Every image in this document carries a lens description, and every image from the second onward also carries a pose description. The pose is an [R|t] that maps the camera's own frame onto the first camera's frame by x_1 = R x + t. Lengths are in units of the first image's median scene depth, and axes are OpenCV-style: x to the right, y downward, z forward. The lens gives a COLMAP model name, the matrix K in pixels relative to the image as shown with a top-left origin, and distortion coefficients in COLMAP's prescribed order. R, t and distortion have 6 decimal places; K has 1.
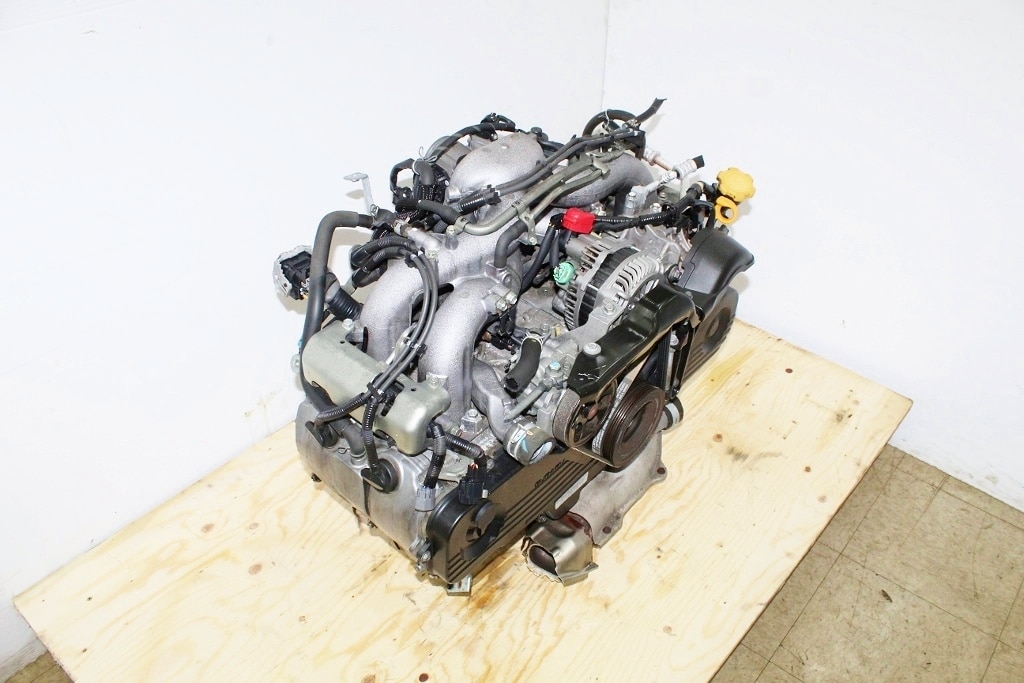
lens RADIAL K [[853.0, 0, 511.5], [0, 853.0, 341.7], [0, 0, 1]] dist [-0.136819, 0.096046]
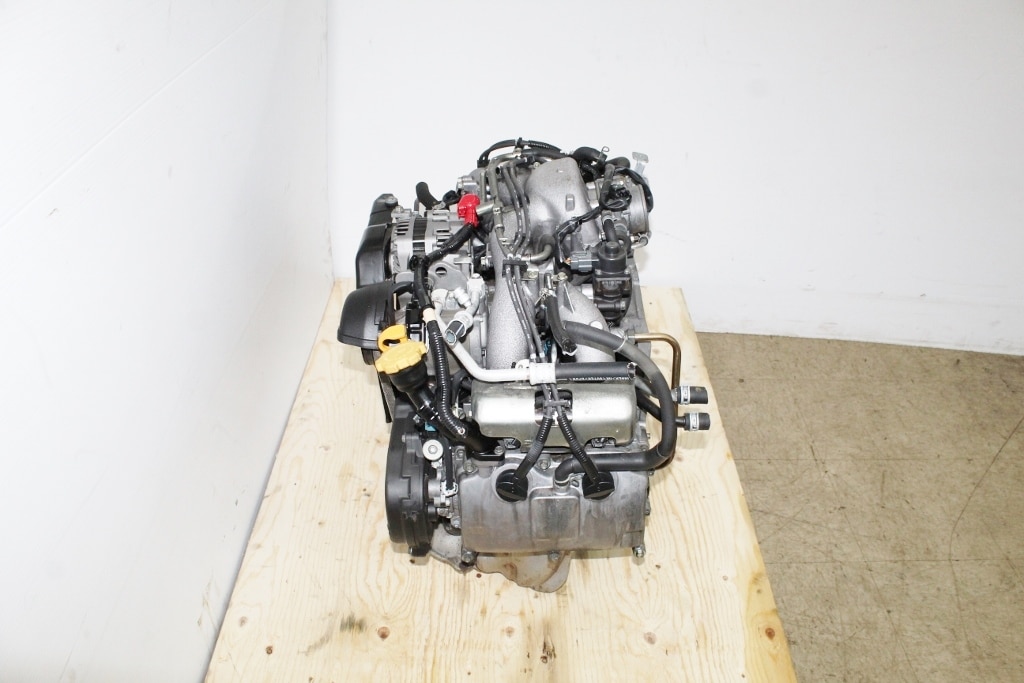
lens RADIAL K [[853.0, 0, 510.3], [0, 853.0, 350.0], [0, 0, 1]] dist [-0.136819, 0.096046]
pose [[-0.756179, 0.344821, -0.556140, 0.519220], [-0.420413, 0.395269, 0.816710, -0.720507], [0.501444, 0.851387, -0.153927, 0.977455]]
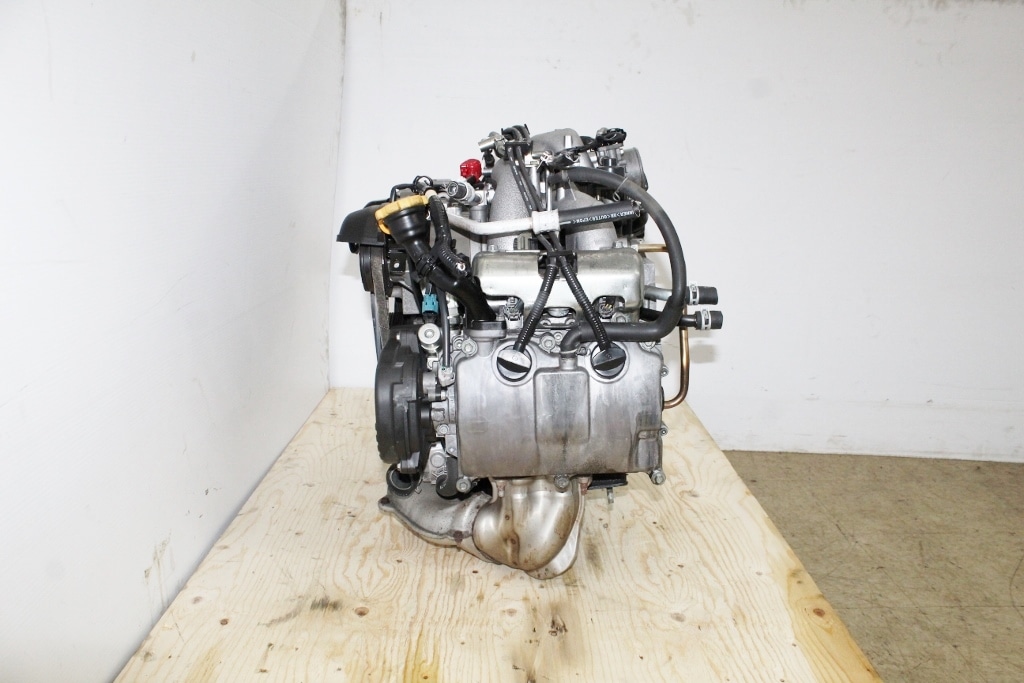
lens RADIAL K [[853.0, 0, 506.0], [0, 853.0, 343.2], [0, 0, 1]] dist [-0.136819, 0.096046]
pose [[-0.755021, 0.107601, -0.646812, 0.586559], [-0.420468, 0.677479, 0.603513, -0.504715], [0.503140, 0.727629, -0.466268, 1.248142]]
